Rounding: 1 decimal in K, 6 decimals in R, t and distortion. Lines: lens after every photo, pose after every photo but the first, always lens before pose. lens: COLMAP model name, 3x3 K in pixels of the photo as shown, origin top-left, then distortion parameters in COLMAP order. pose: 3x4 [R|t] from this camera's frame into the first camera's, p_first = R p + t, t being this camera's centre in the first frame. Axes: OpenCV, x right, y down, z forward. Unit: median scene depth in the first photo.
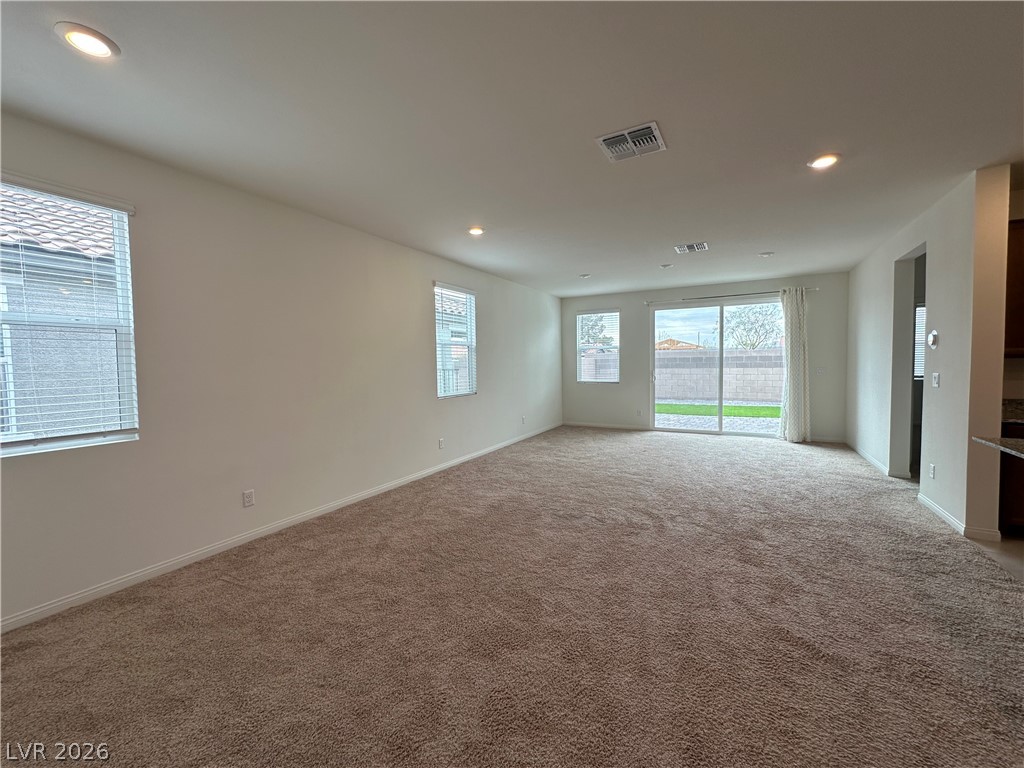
lens RADIAL K [[411.3, 0, 507.7], [0, 411.3, 378.6], [0, 0, 1]] dist [-0.003513, 0.000845]
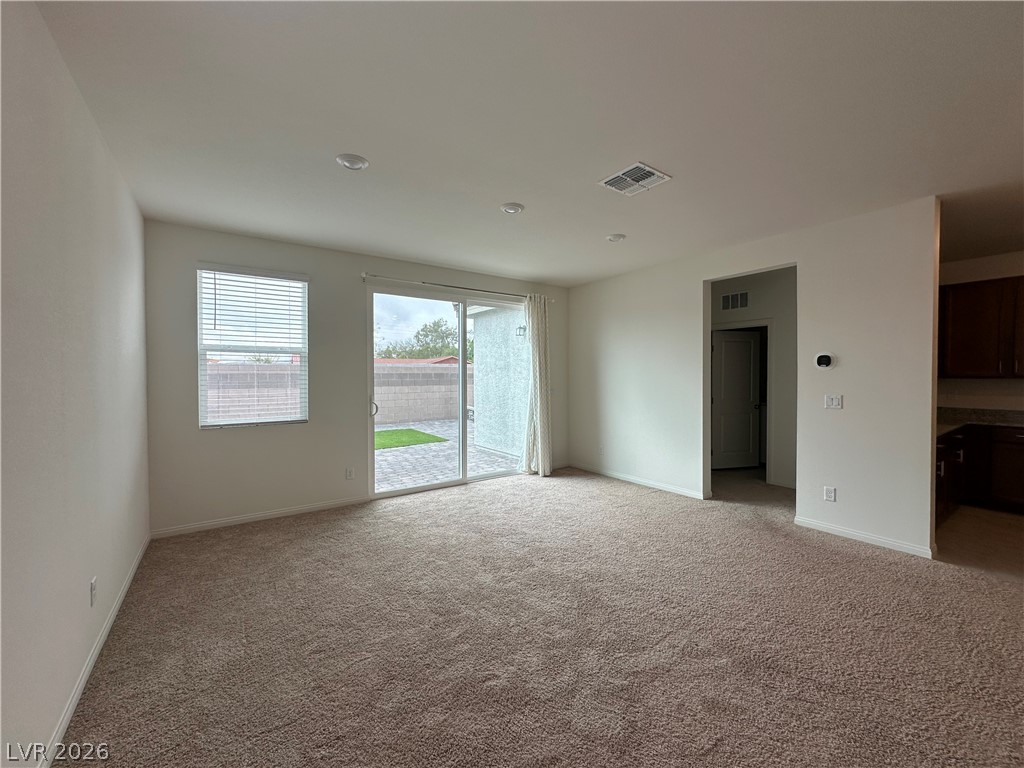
lens RADIAL K [[411.3, 0, 514.8], [0, 411.3, 383.5], [0, 0, 1]] dist [-0.003513, 0.000845]
pose [[0.424121, -0.001751, 0.905604, -0.089417], [0.032194, 0.999395, -0.013145, -0.023837], [-0.905033, 0.034730, 0.423921, 0.610408]]
